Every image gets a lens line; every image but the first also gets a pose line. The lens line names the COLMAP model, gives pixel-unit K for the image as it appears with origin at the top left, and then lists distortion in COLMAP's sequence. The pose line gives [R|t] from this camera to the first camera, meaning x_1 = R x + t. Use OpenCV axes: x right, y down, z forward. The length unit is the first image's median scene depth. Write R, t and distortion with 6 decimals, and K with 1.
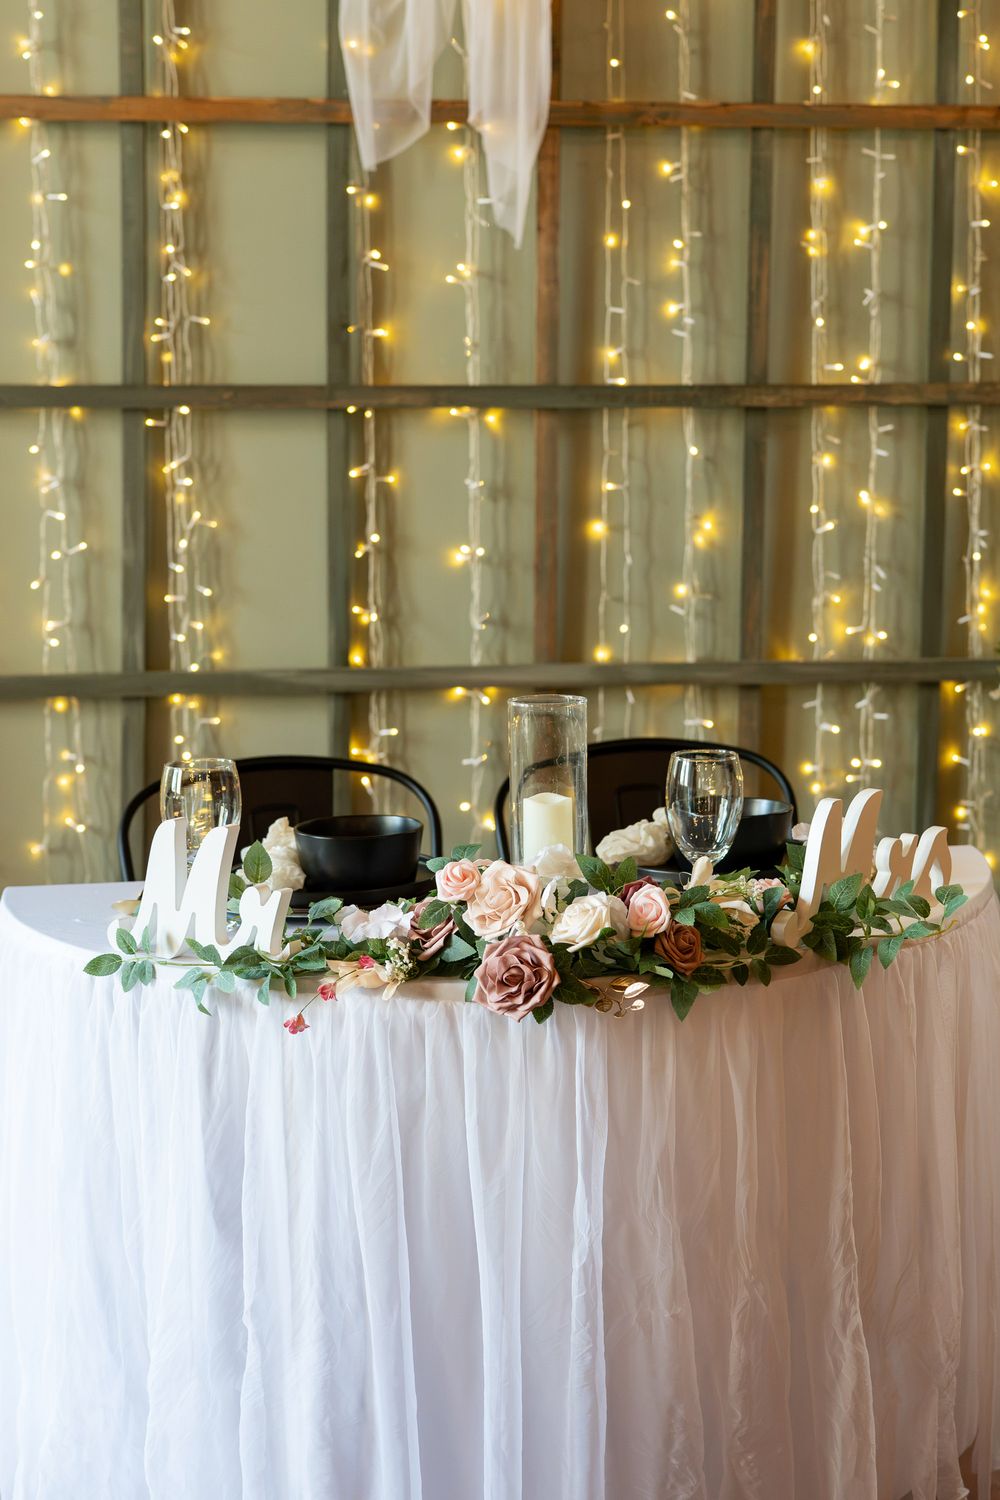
lens RADIAL K [[2385.3, 0, 718.8], [0, 2385.3, 641.6], [0, 0, 1]] dist [-0.002678, -0.029134]
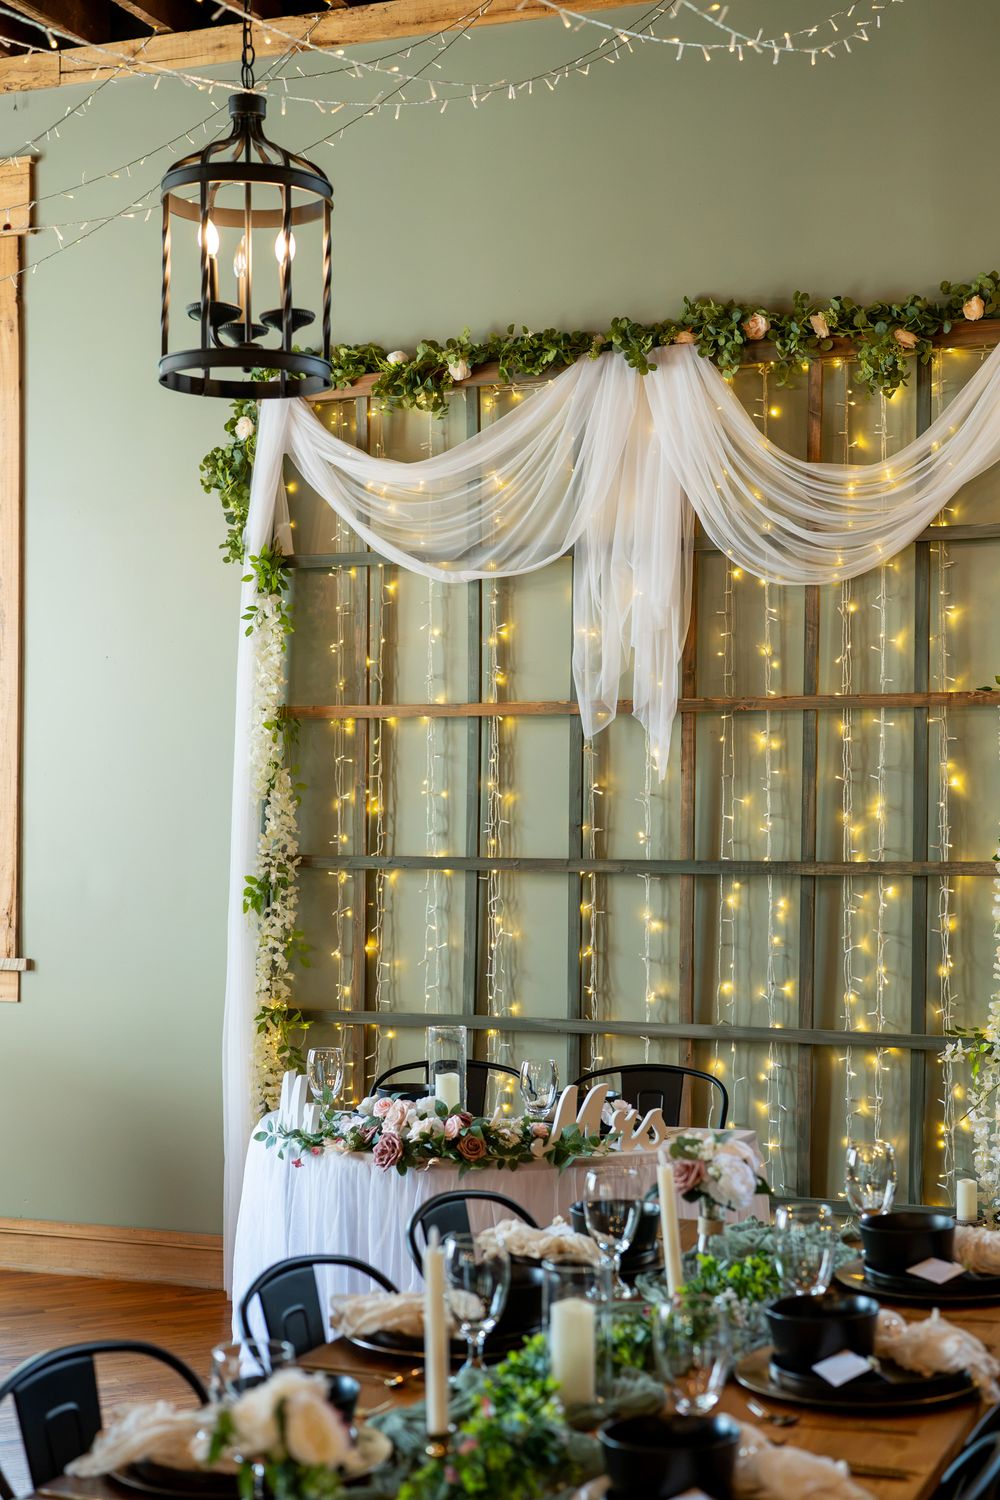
lens RADIAL K [[2105.9, 0, 500.0], [0, 2105.9, 750.0], [0, 0, 1]] dist [-0.024473, 0.041055]
pose [[0.864978, -0.010619, -0.501698, 0.585154], [-0.054599, 0.991849, -0.115128, -0.004332], [0.498831, 0.126976, 0.857347, -0.385910]]
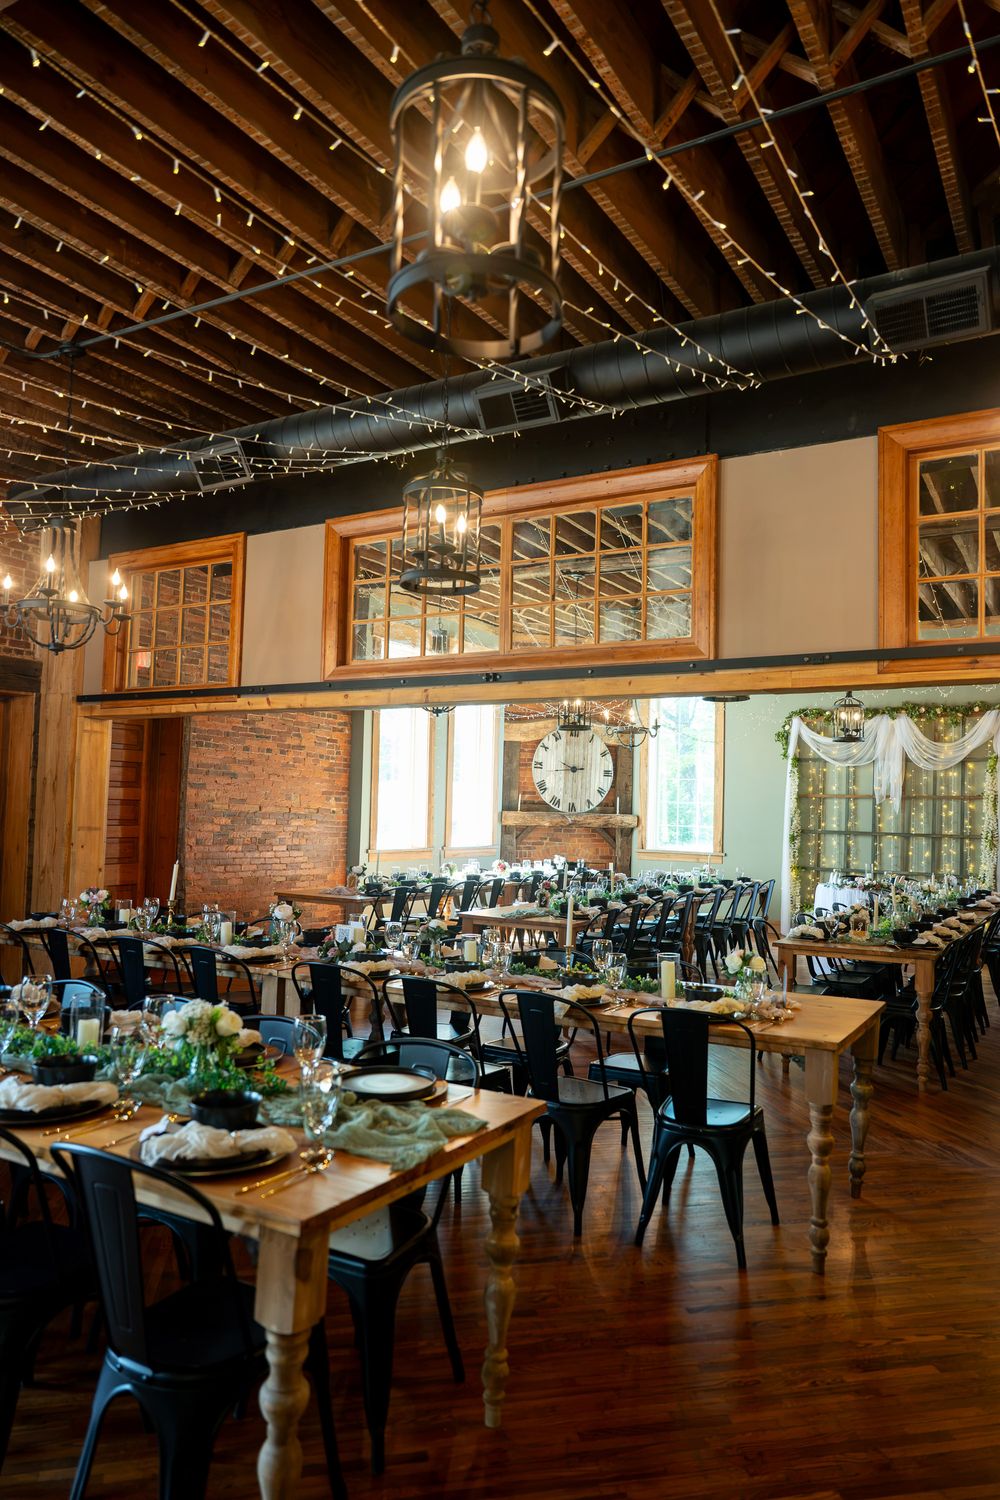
lens RADIAL K [[970.4, 0, 525.1], [0, 970.4, 747.6], [0, 0, 1]] dist [0.002389, 0.002628]
pose [[0.779808, -0.018966, -0.625732, 0.917554], [-0.093908, 0.984687, -0.146877, 0.186035], [0.618935, 0.173297, 0.766086, -2.104709]]
